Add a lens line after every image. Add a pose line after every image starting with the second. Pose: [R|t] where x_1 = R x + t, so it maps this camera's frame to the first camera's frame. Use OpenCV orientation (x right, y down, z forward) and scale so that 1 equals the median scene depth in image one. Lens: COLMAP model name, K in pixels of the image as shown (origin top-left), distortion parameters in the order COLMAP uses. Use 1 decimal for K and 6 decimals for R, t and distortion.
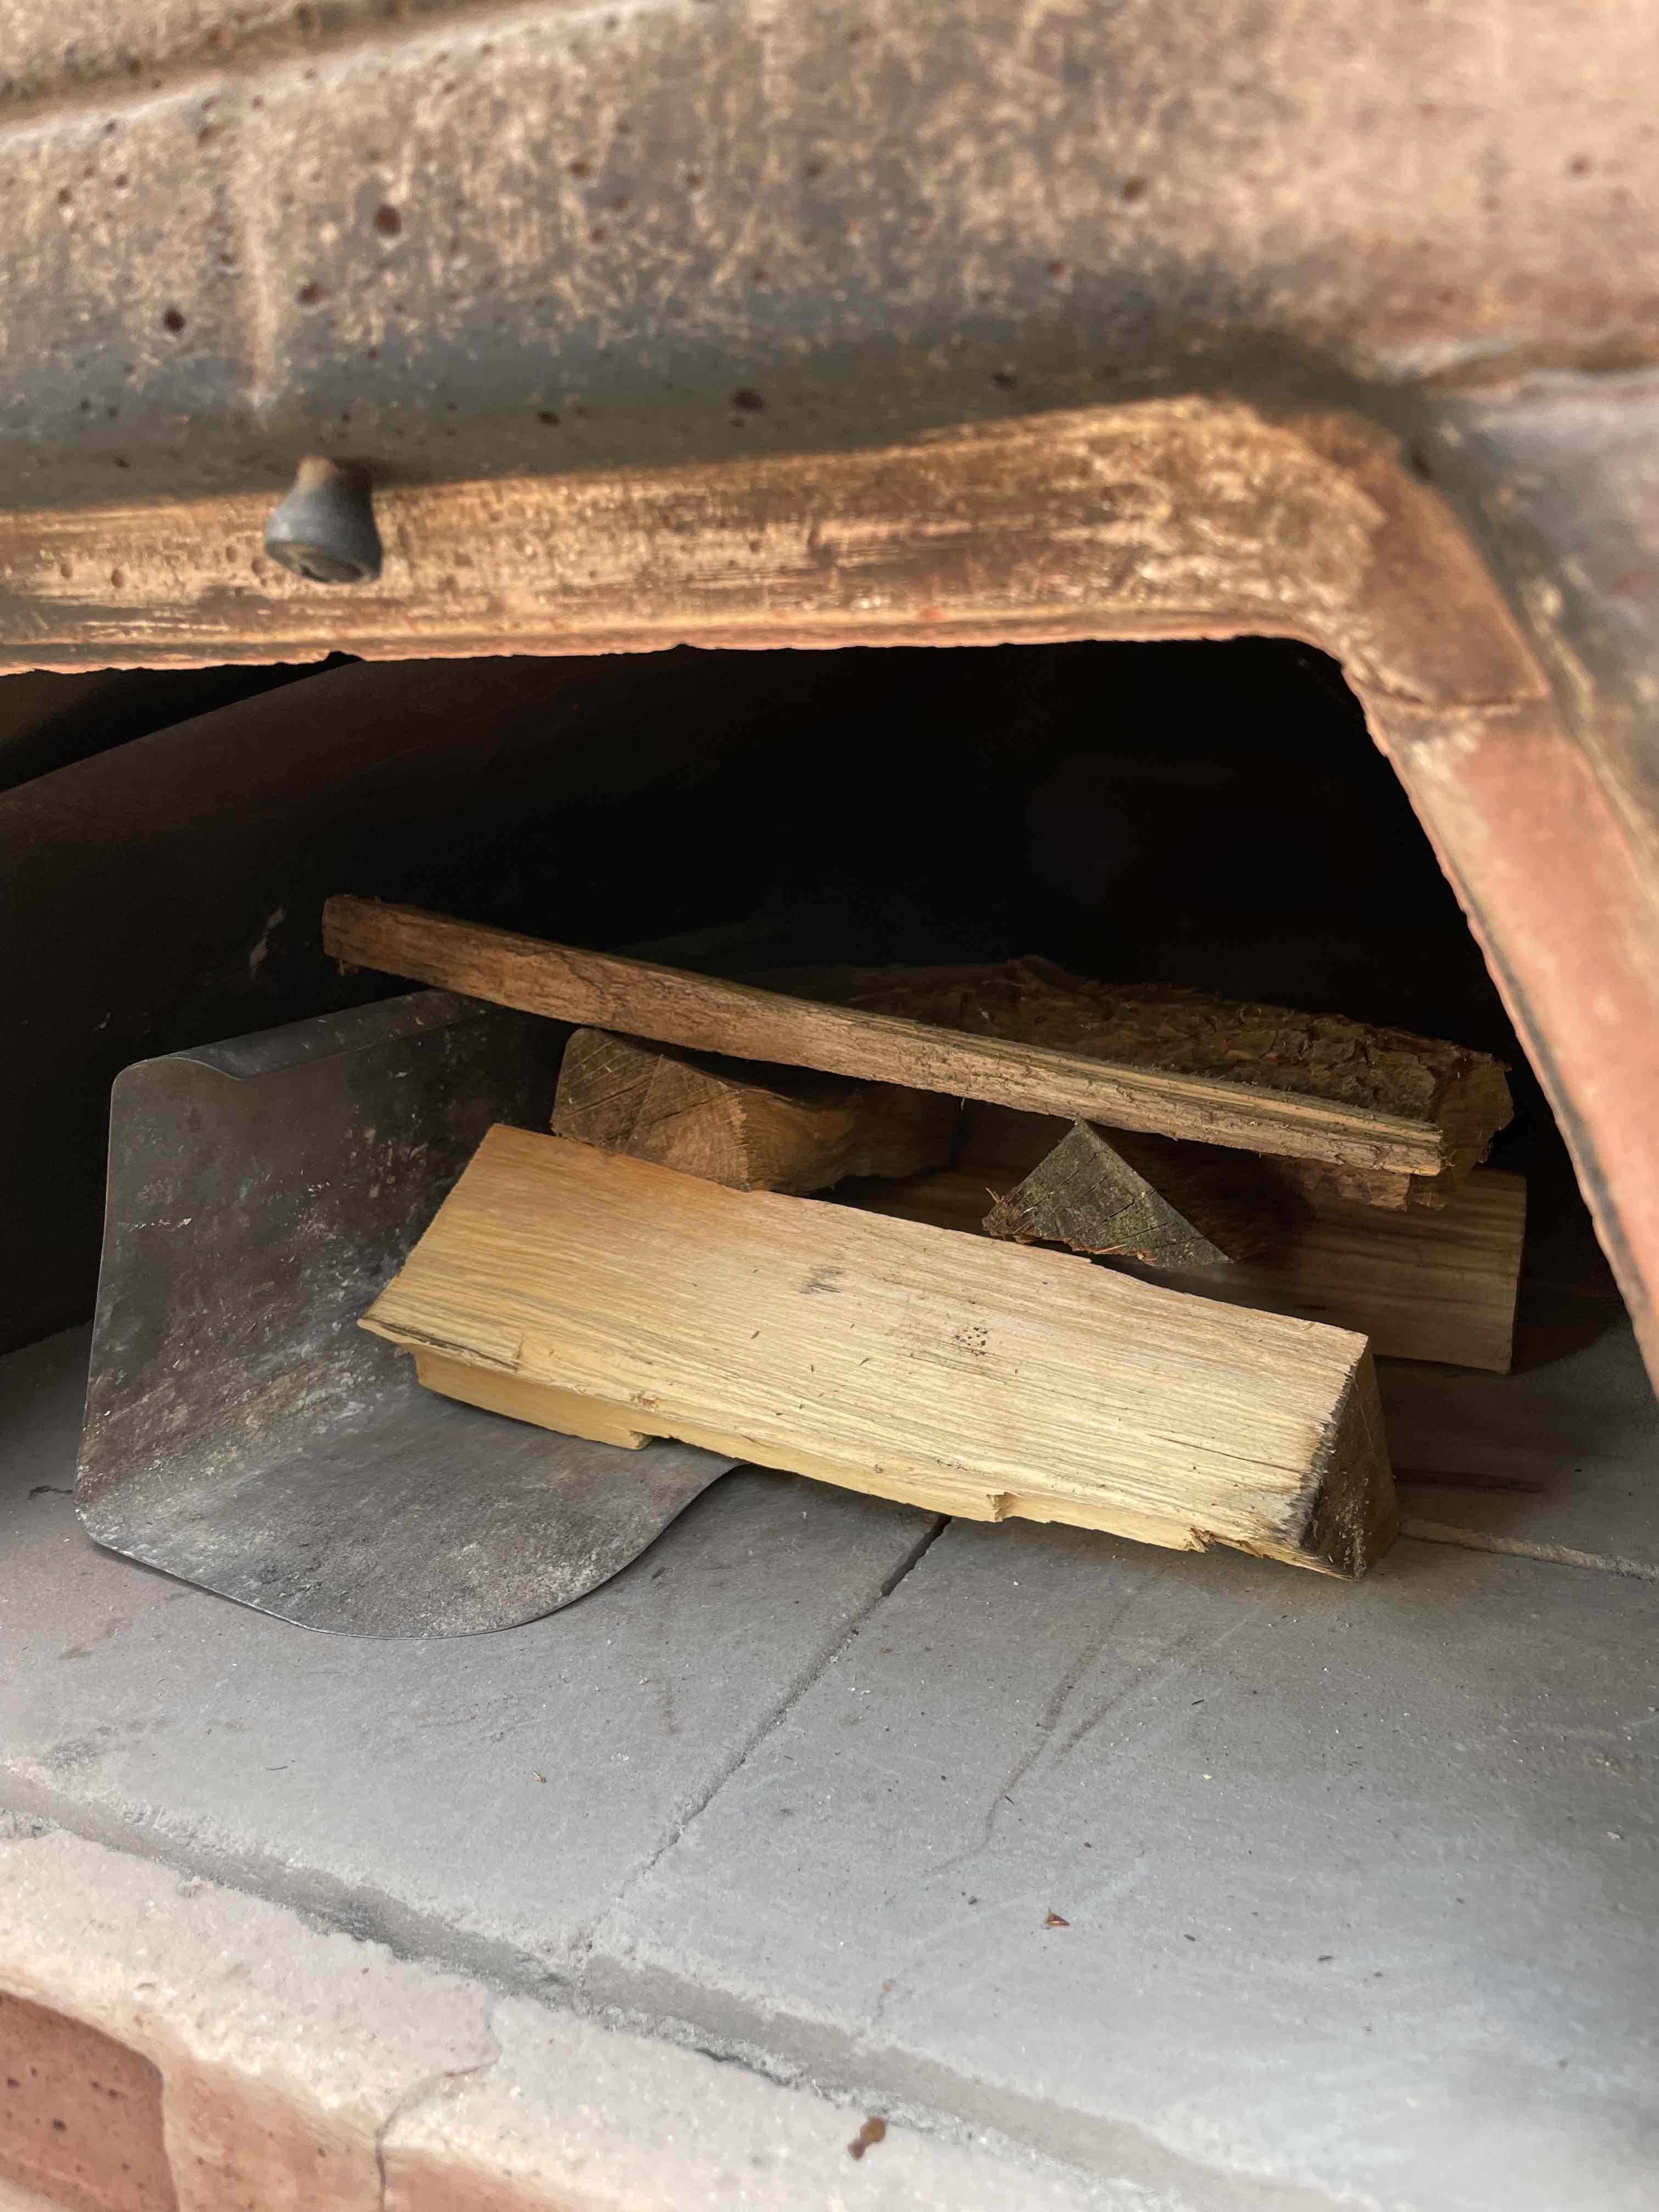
lens RADIAL K [[1682.5, 0, 843.6], [0, 1682.5, 1097.2], [0, 0, 1]] dist [0.093752, -0.136709]
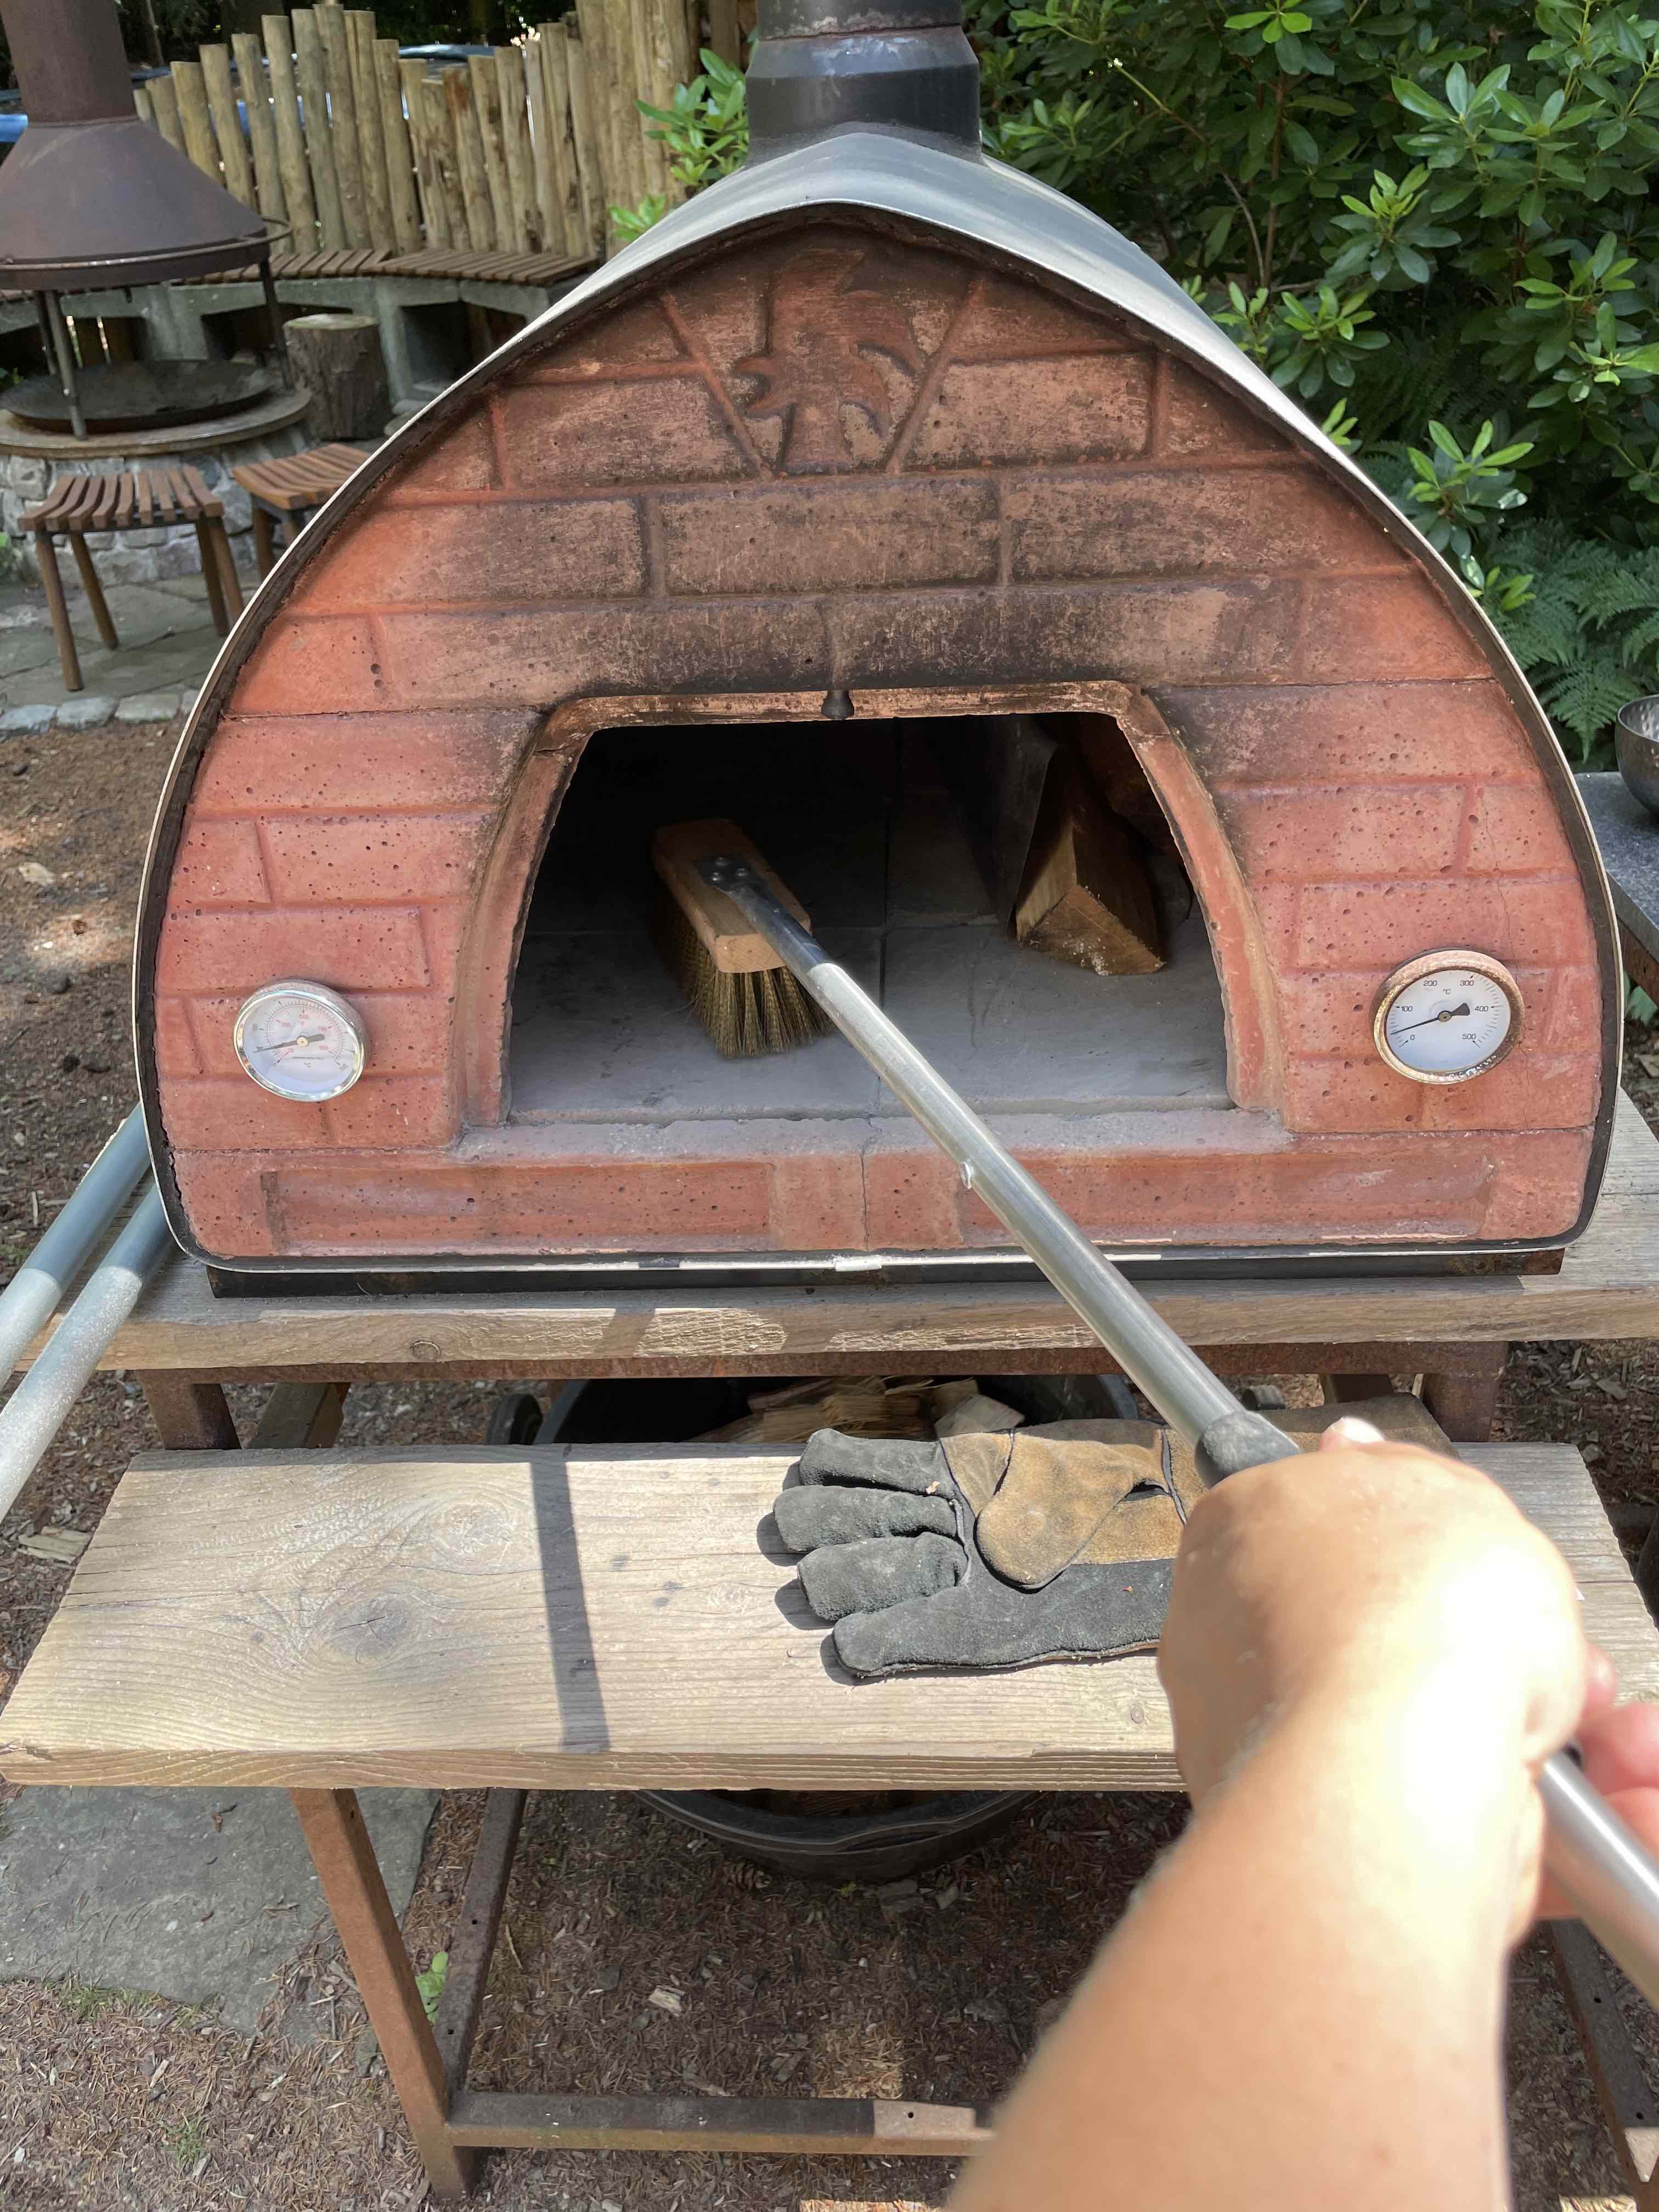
lens RADIAL K [[1682.5, 0, 843.6], [0, 1682.5, 1097.2], [0, 0, 1]] dist [0.093752, -0.136709]
pose [[0.921507, -0.236683, 0.307905, -1.844818], [0.122855, 0.929775, 0.347022, -0.940166], [-0.368417, -0.281956, 0.885872, -2.697731]]
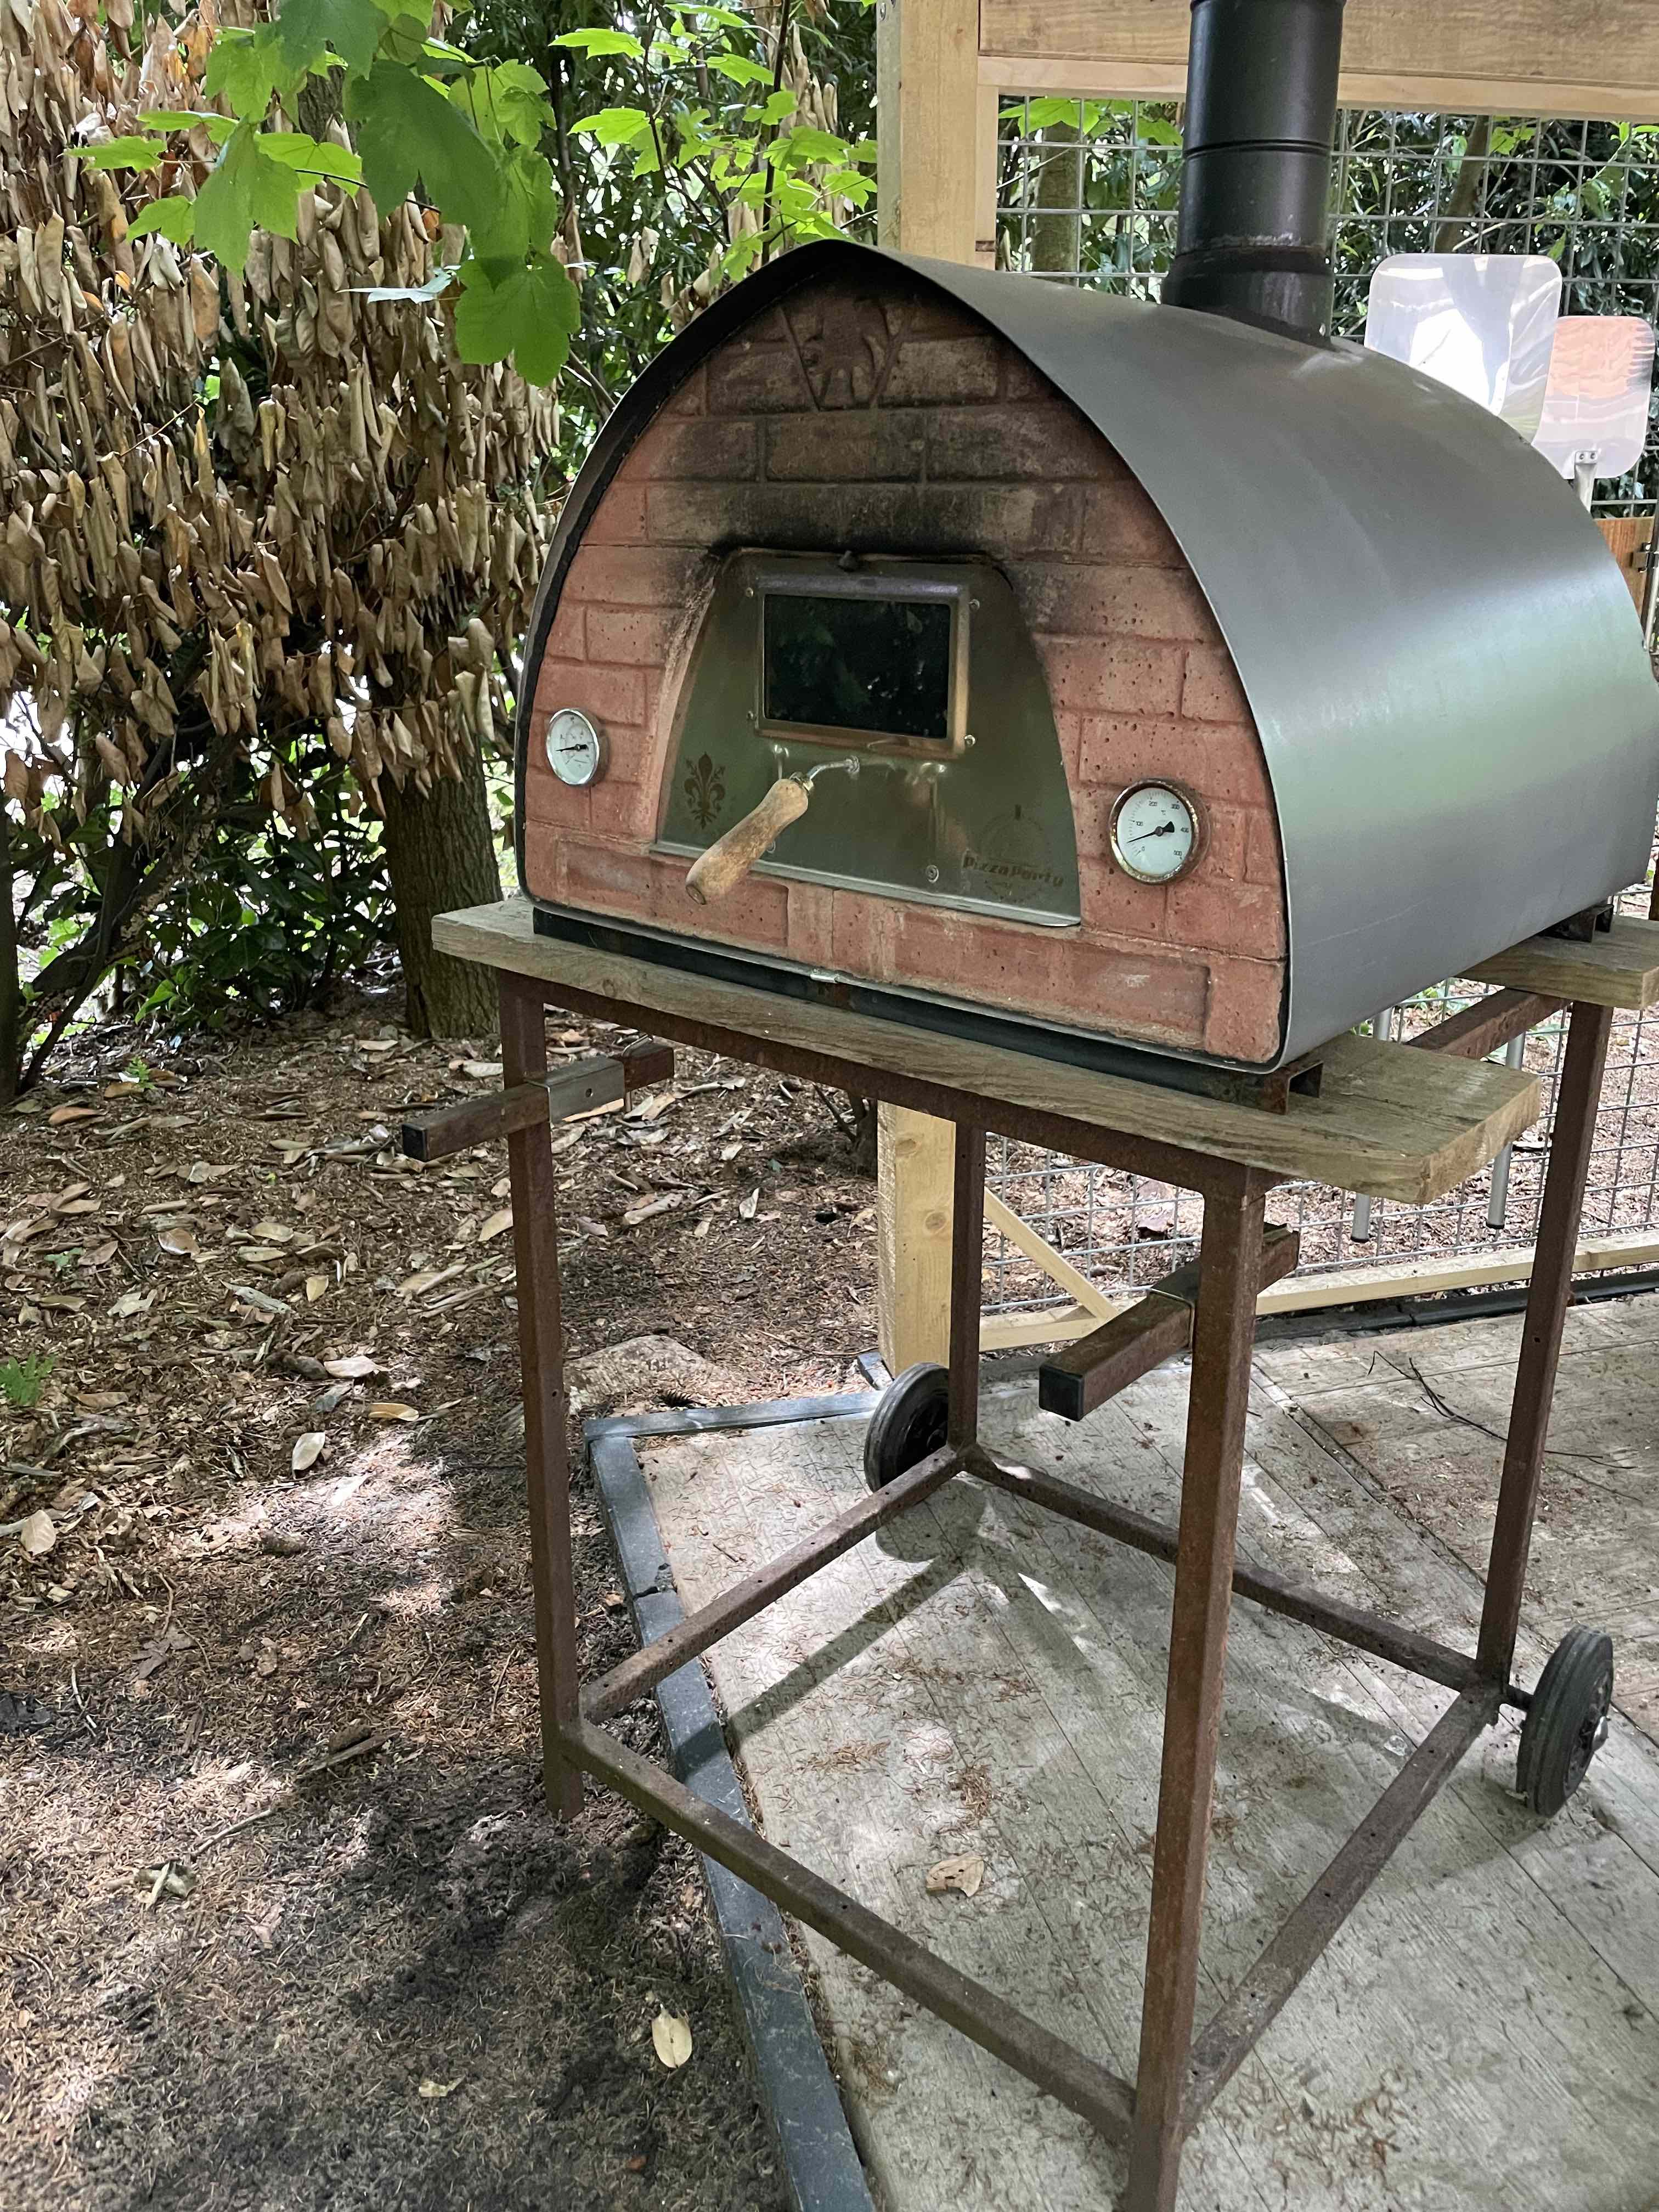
lens RADIAL K [[1682.5, 0, 843.6], [0, 1682.5, 1097.2], [0, 0, 1]] dist [0.093752, -0.136709]
pose [[0.963511, 0.102652, -0.247204, 1.445874], [-0.072514, 0.989107, 0.128096, 0.804932], [0.257661, -0.105496, 0.960459, -5.313202]]
